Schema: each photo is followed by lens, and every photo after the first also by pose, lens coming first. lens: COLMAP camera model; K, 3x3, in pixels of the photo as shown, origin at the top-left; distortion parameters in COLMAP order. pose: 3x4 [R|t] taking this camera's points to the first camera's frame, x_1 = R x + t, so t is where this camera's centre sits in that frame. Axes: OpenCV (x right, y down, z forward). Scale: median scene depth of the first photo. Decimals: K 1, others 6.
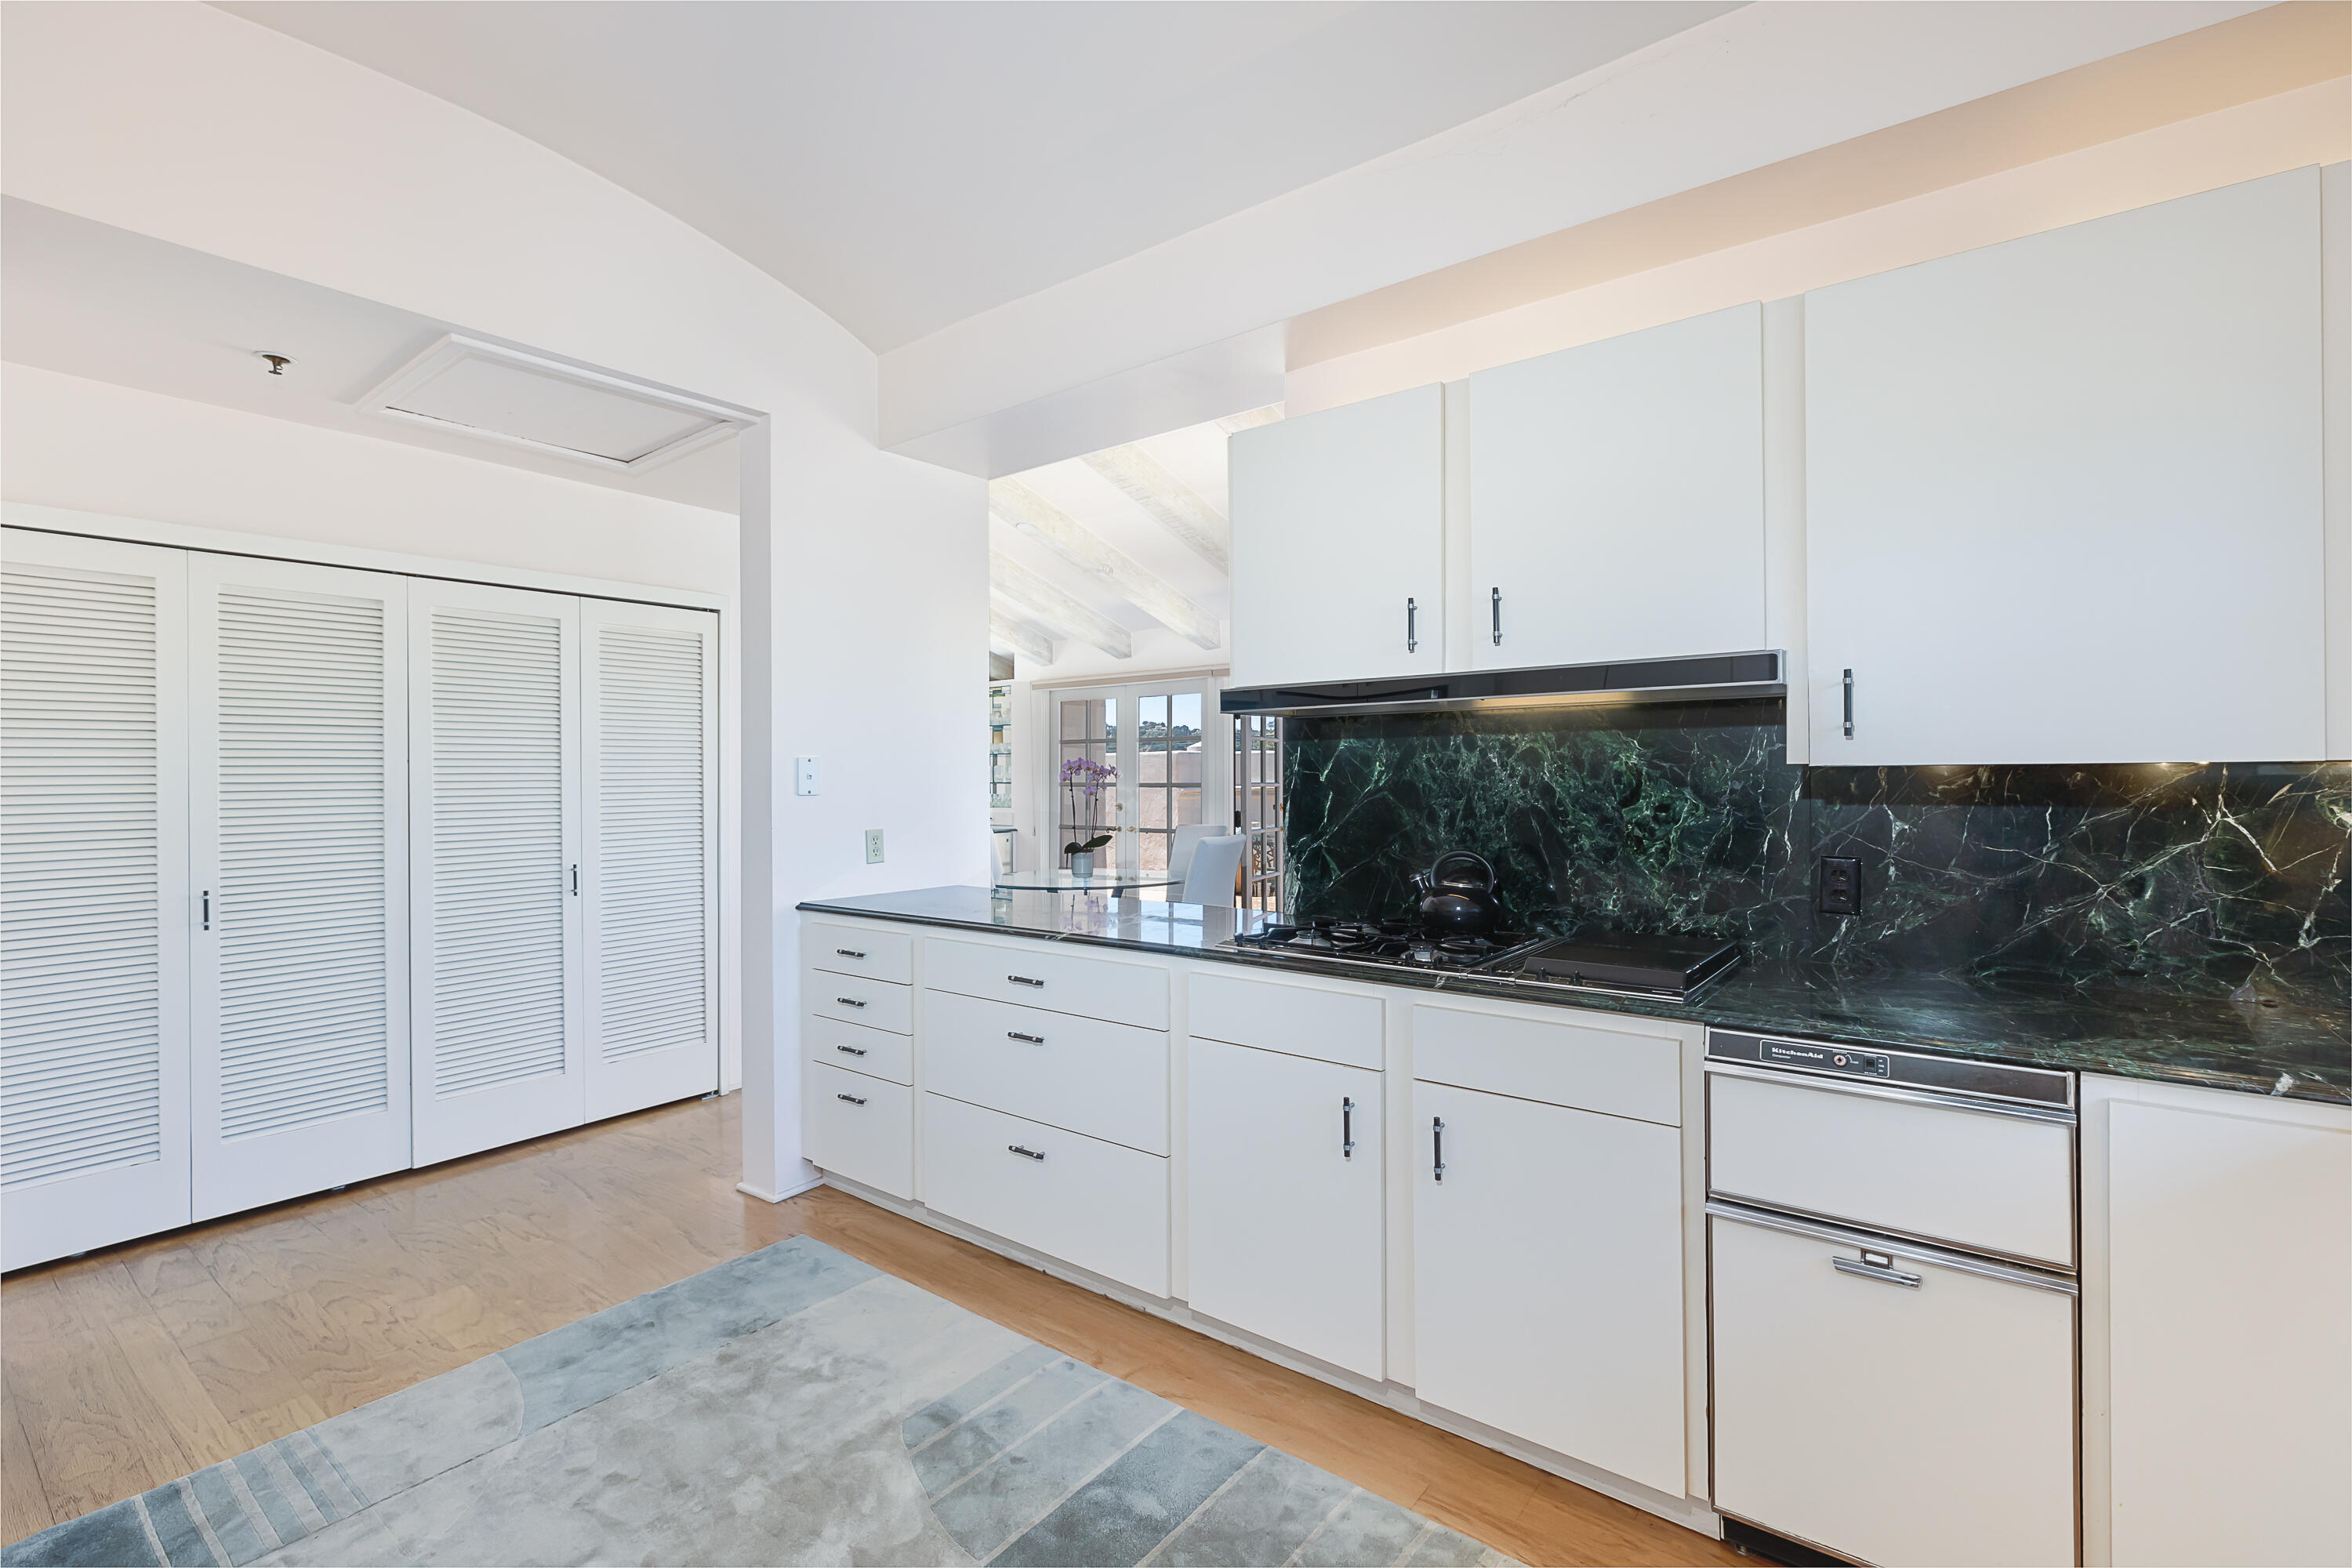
lens RADIAL K [[1048.2, 0, 1172.9], [0, 1048.2, 779.4], [0, 0, 1]] dist [0.001480, -0.000003]
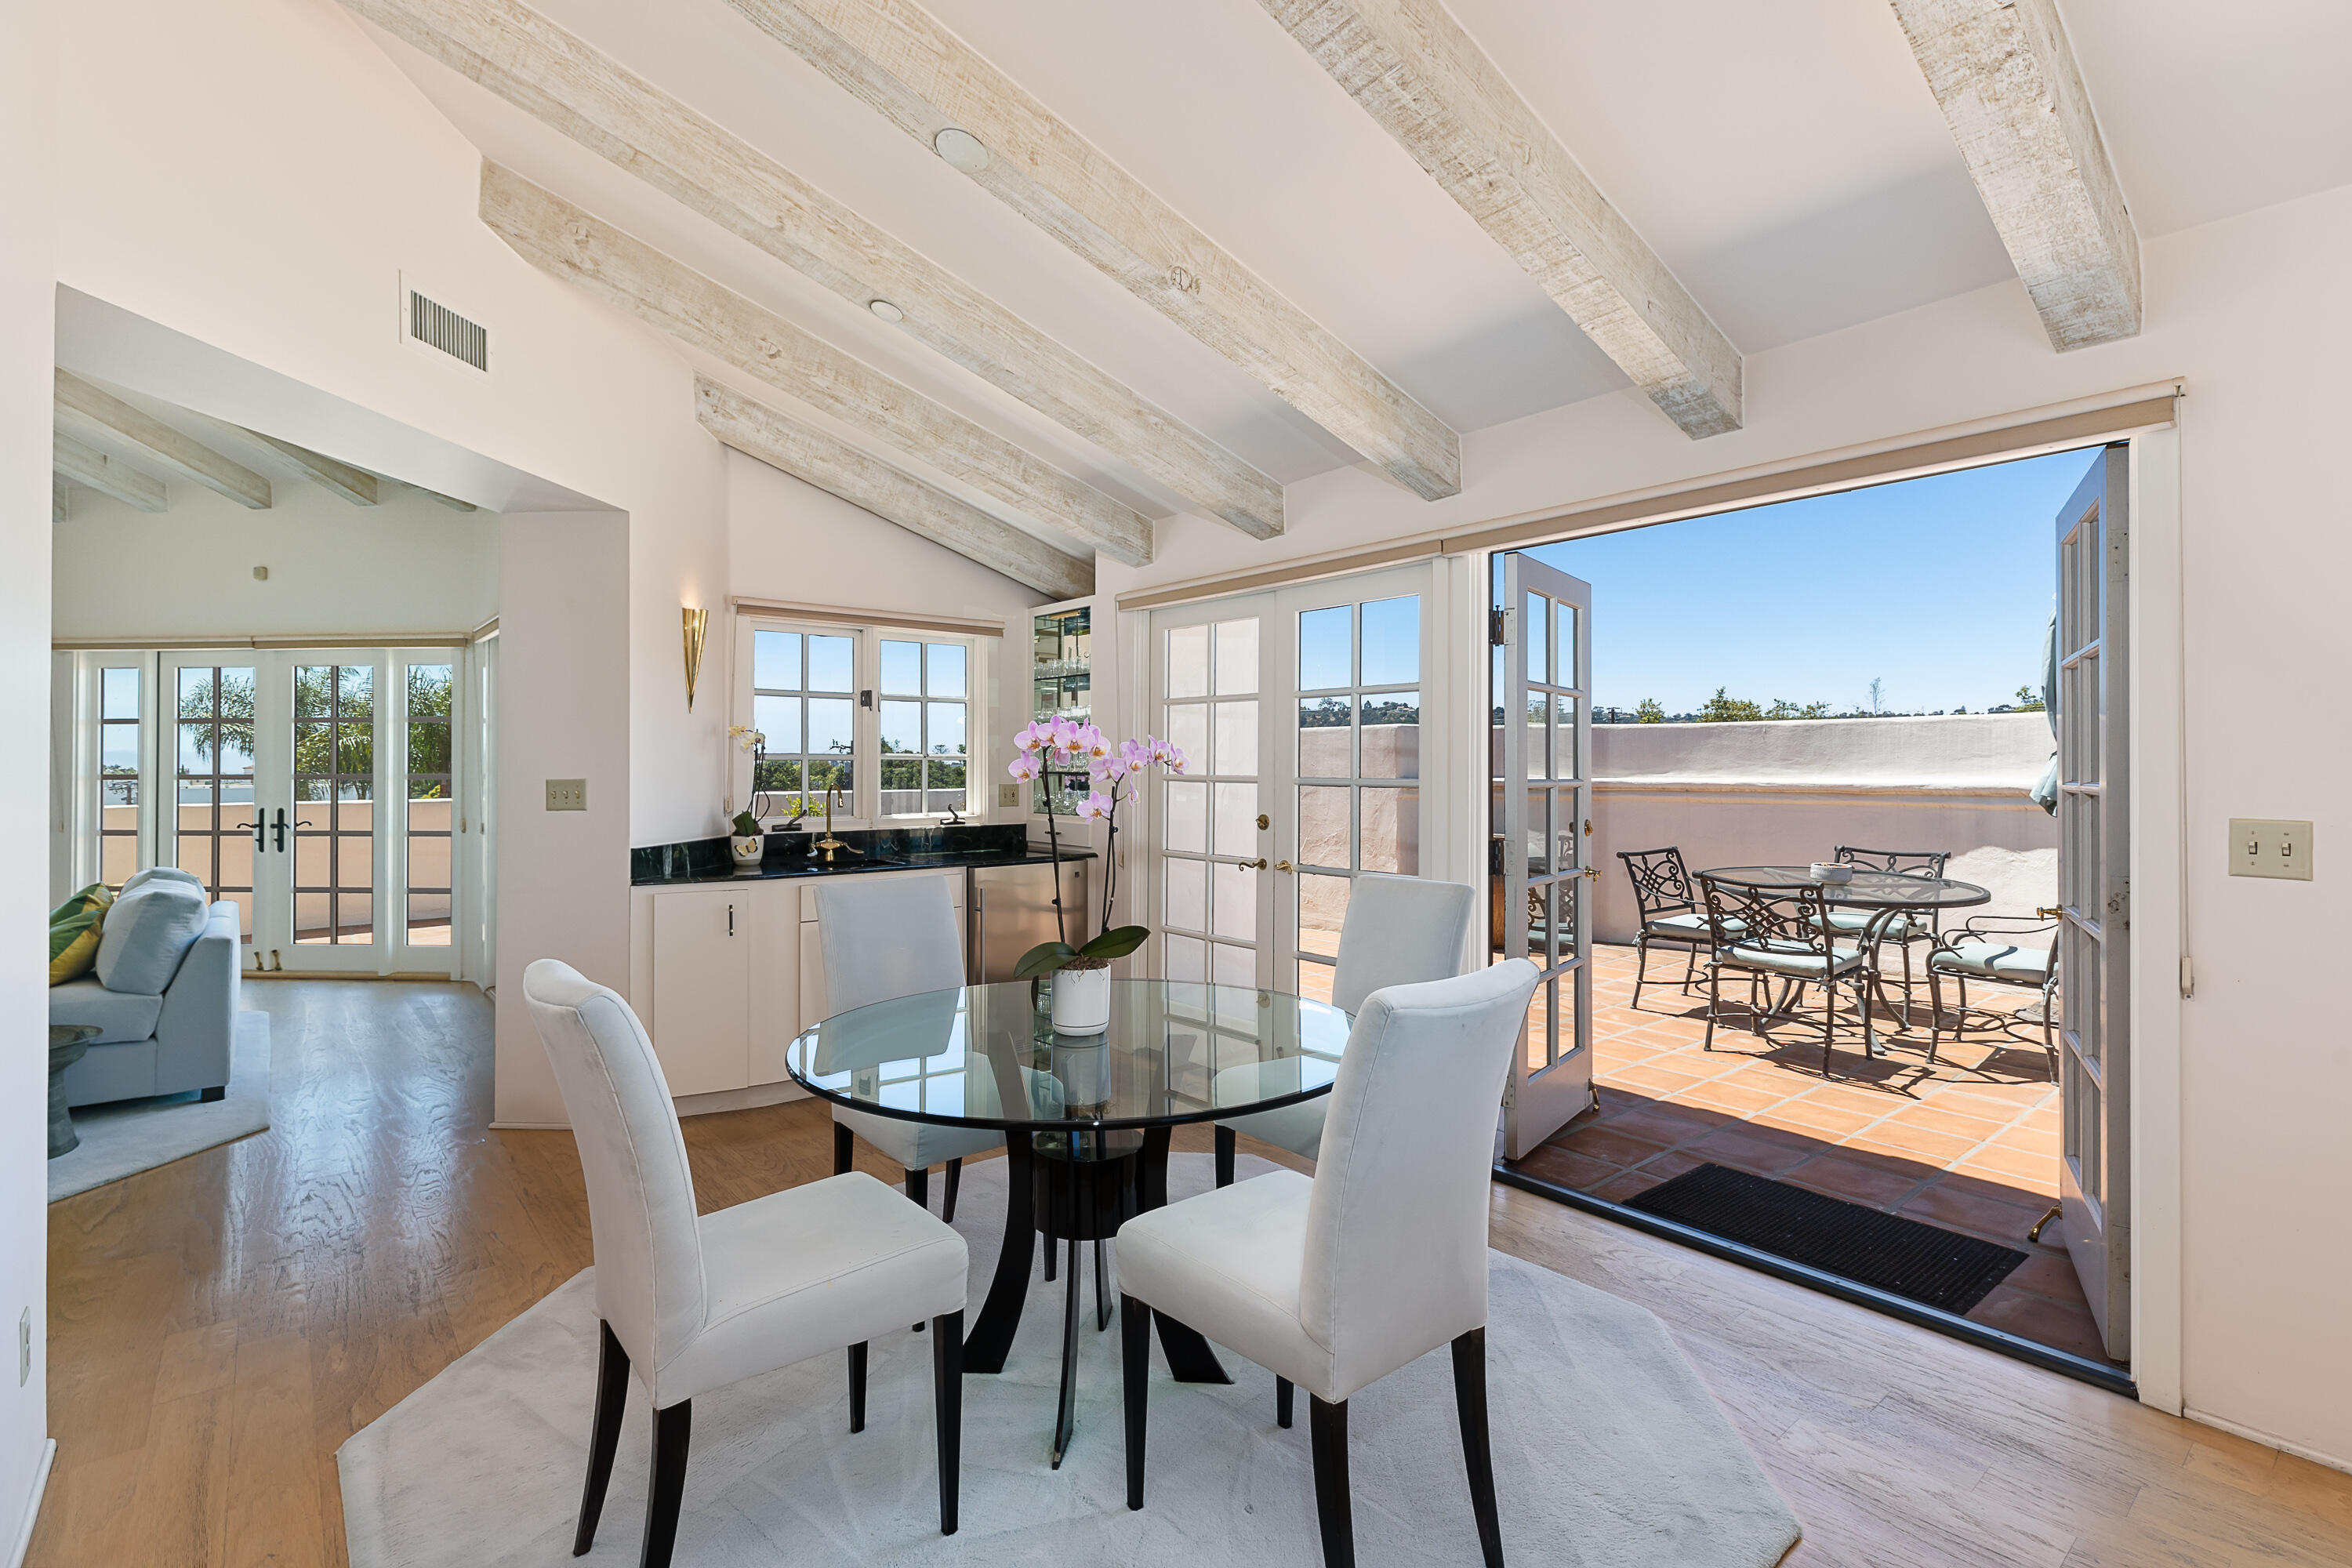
lens RADIAL K [[1048.2, 0, 1185.7], [0, 1048.2, 771.0], [0, 0, 1]] dist [0.001480, -0.000003]
pose [[0.974427, 0.017708, -0.224005, 0.031219], [-0.017574, 0.999842, 0.002594, -0.001668], [0.224016, 0.001409, 0.974585, 0.495377]]
